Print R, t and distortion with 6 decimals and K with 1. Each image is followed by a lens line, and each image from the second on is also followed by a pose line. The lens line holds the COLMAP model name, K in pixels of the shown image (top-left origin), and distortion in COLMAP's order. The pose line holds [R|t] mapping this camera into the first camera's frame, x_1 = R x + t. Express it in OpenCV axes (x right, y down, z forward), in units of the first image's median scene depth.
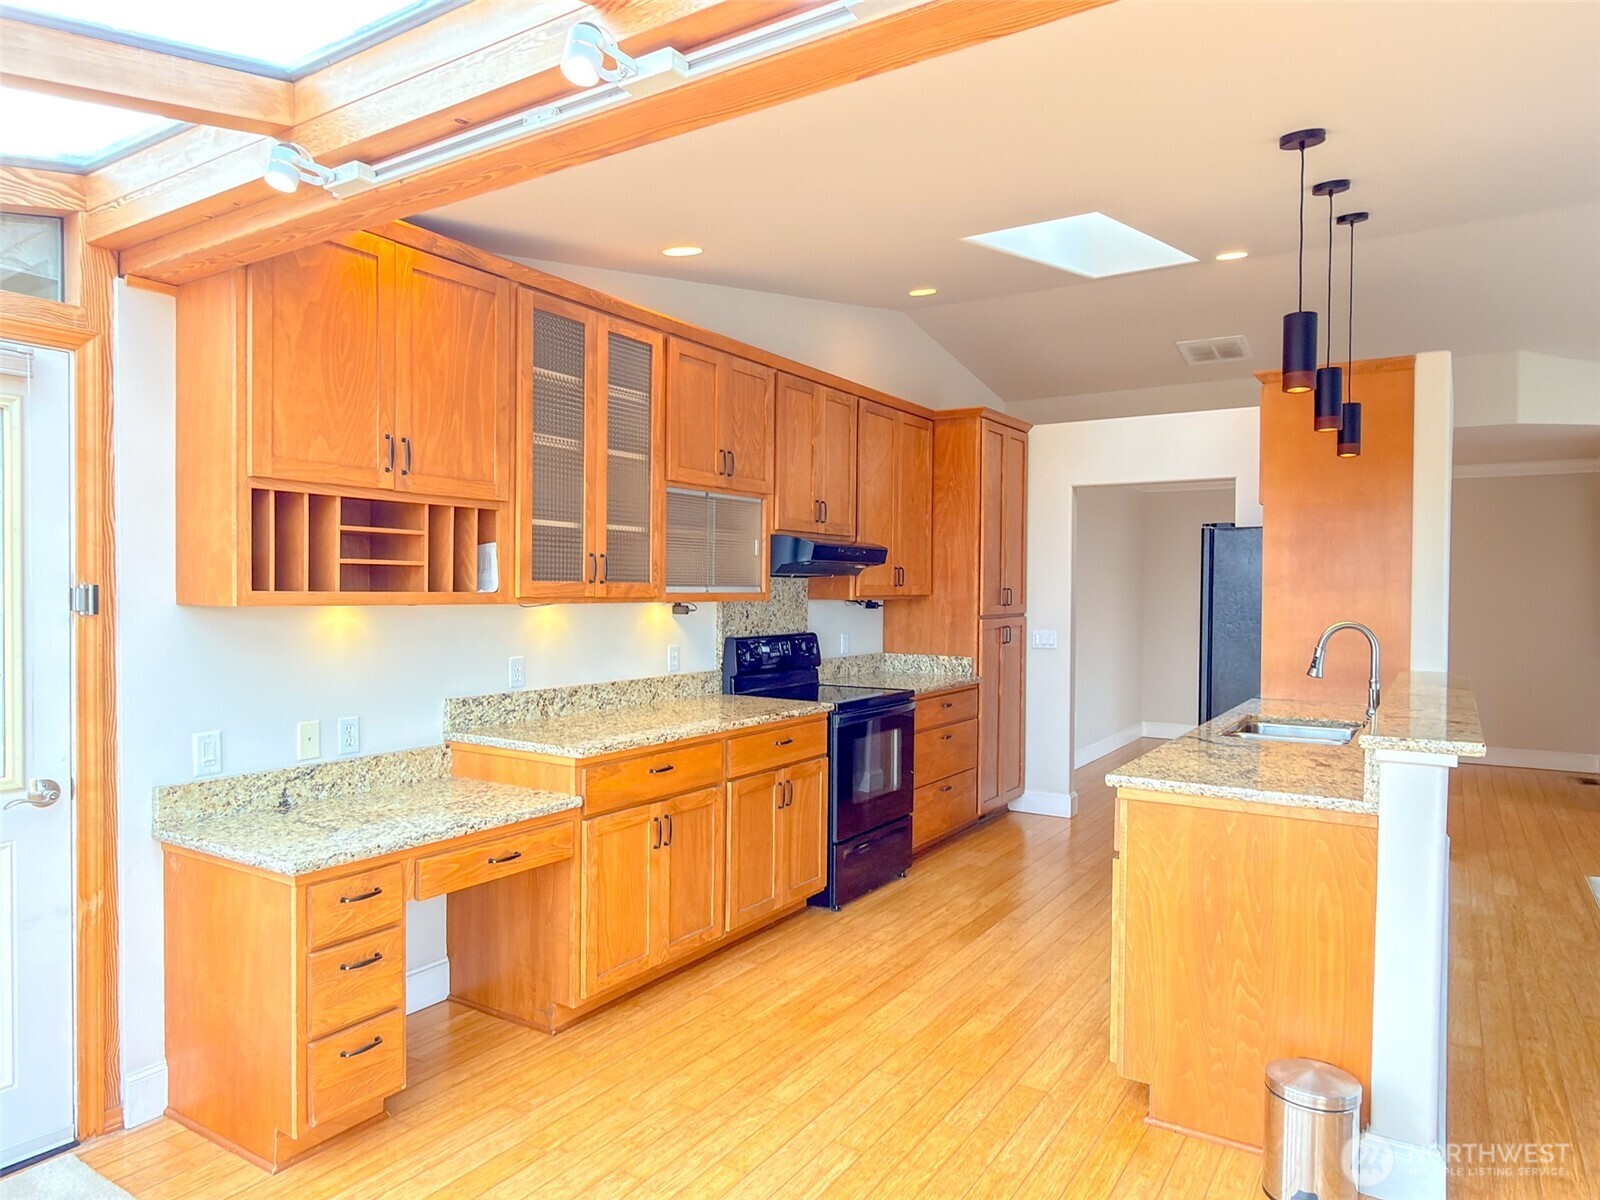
lens RADIAL K [[1013.0, 0, 800.0], [0, 1013.0, 600.0], [0, 0, 1]] dist [-0.000064, -0.000885]
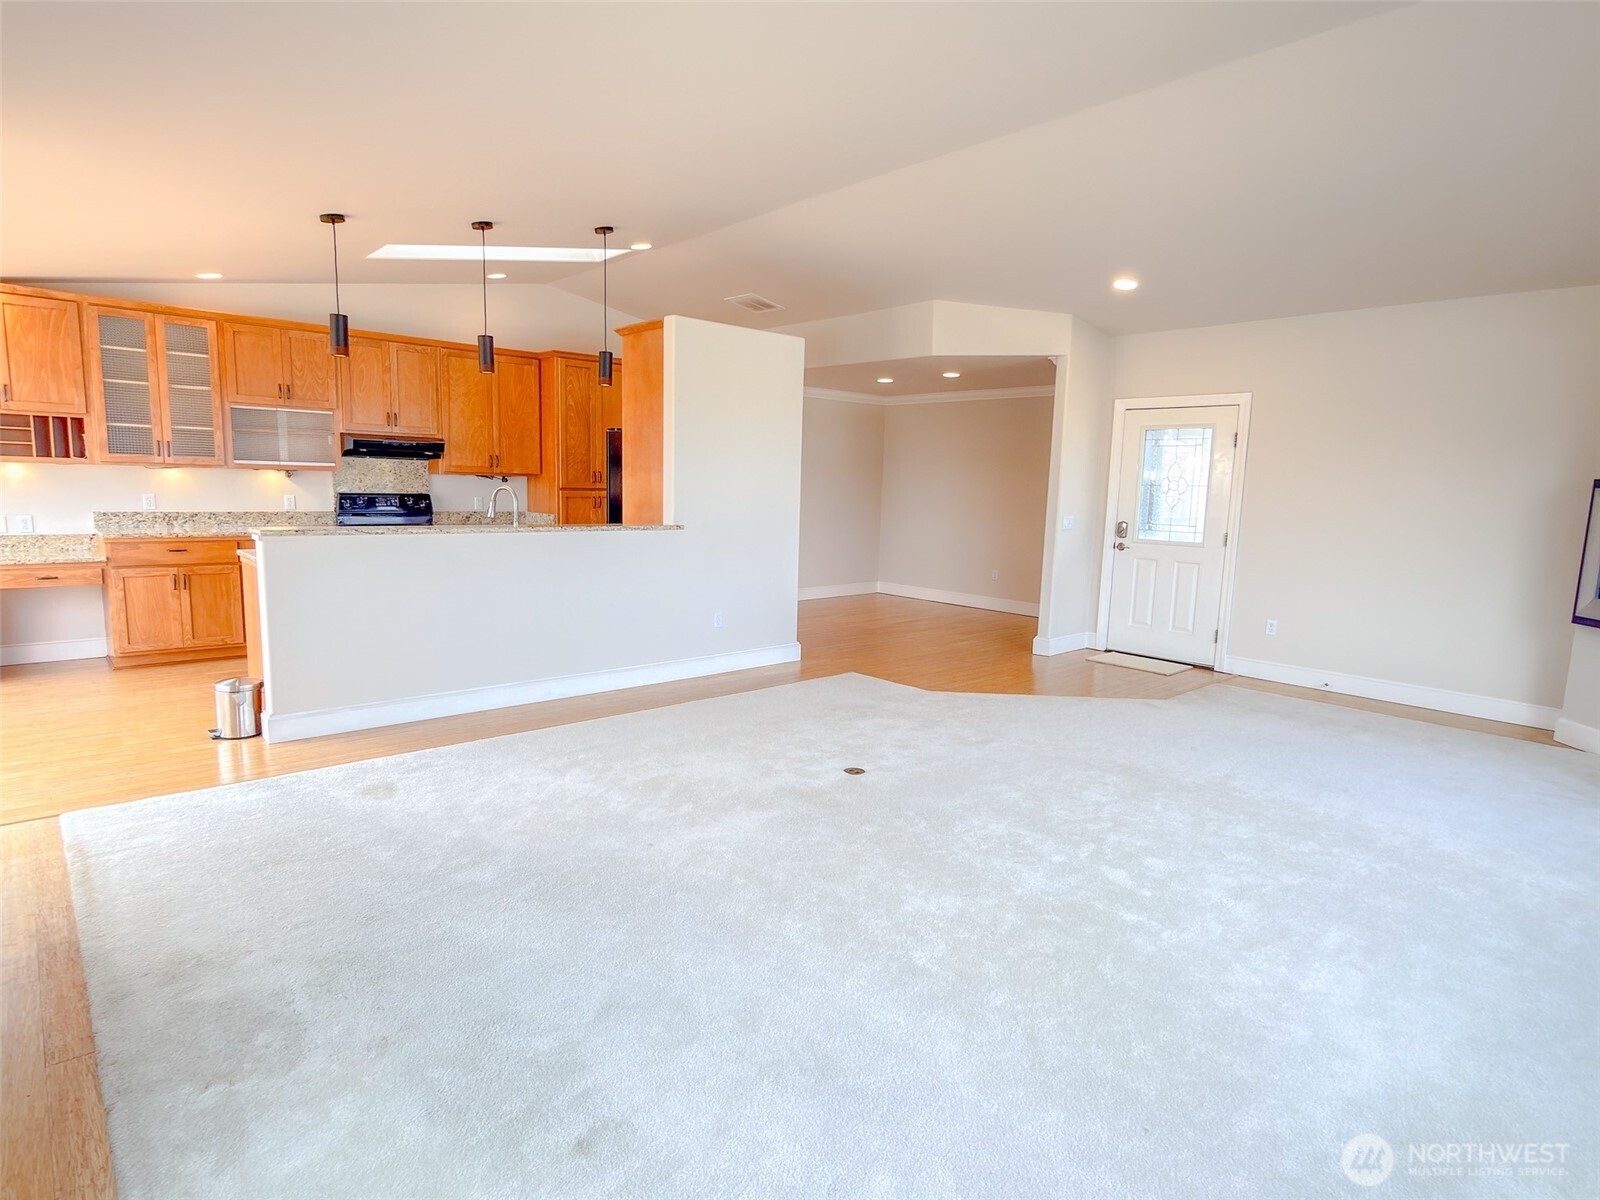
lens RADIAL K [[858.7, 0, 805.2], [0, 858.7, 603.1], [0, 0, 1]] dist [0.001112, -0.000975]
pose [[0.966610, 0.059834, -0.249169, 1.434736], [-0.028009, 0.991201, 0.129367, 0.015454], [0.254717, -0.118068, 0.959781, -0.310274]]
